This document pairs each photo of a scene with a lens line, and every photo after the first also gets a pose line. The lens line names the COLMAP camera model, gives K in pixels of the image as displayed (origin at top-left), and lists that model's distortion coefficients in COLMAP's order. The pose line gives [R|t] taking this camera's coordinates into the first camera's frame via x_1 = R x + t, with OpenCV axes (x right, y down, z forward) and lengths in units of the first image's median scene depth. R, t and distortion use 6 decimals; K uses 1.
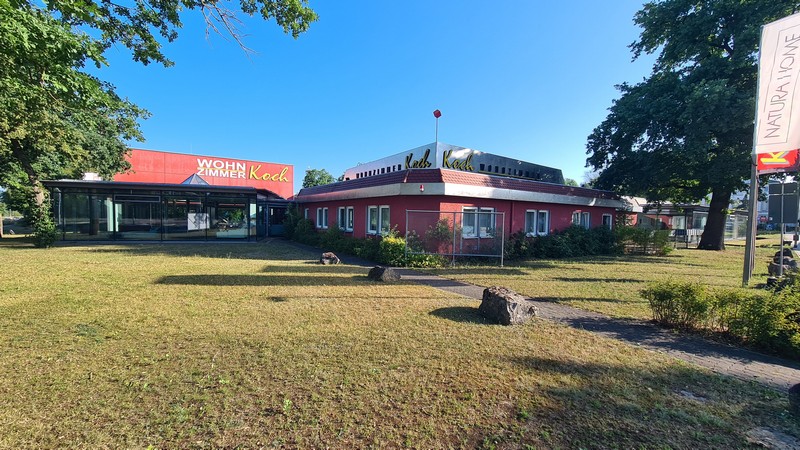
lens RADIAL K [[347.7, 0, 398.5], [0, 347.7, 230.7], [0, 0, 1]] dist [-0.001841, 0.000257]
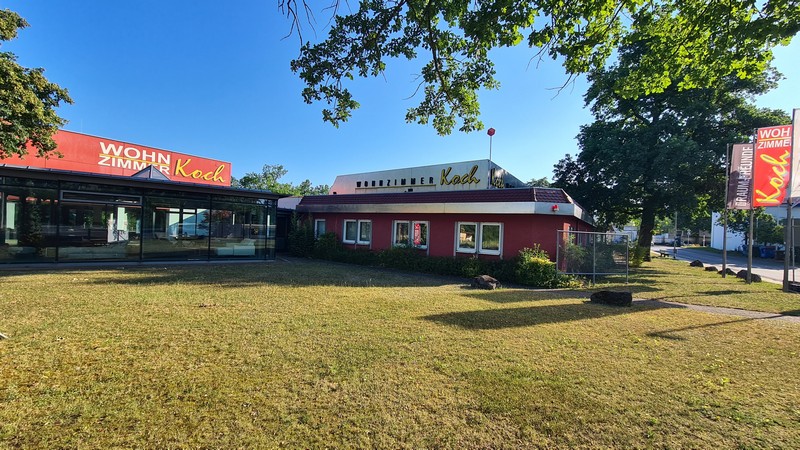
lens RADIAL K [[347.7, 0, 408.5], [0, 347.7, 228.3], [0, 0, 1]] dist [-0.001841, 0.000257]
pose [[0.915932, 0.020557, 0.400807, -0.445387], [-0.007357, 0.999379, -0.034446, -0.015814], [-0.401266, 0.028602, 0.915515, 0.152586]]
